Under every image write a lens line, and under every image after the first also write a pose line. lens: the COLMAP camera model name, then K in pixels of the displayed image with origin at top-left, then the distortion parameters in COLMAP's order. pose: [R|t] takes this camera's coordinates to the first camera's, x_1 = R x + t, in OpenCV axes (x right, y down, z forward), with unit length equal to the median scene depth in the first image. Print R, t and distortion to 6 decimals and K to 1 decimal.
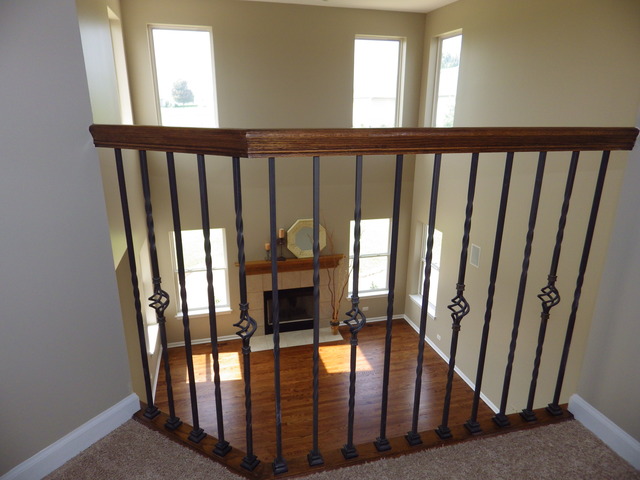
lens RADIAL K [[420.4, 0, 320.0], [0, 420.4, 240.0], [0, 0, 1]] dist [0.004472, -0.000347]
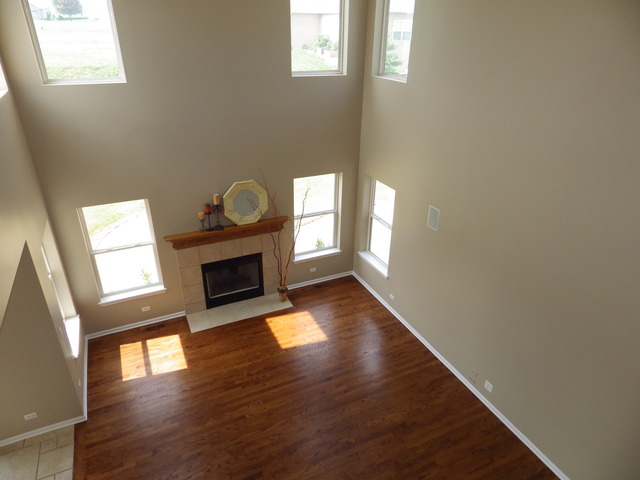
lens RADIAL K [[420.4, 0, 320.0], [0, 420.4, 240.0], [0, 0, 1]] dist [0.004472, -0.000347]
pose [[0.983199, -0.075156, 0.166344, -0.031980], [0.045201, 0.983165, 0.177040, -0.076685], [-0.176849, -0.166547, 0.970045, 0.107254]]
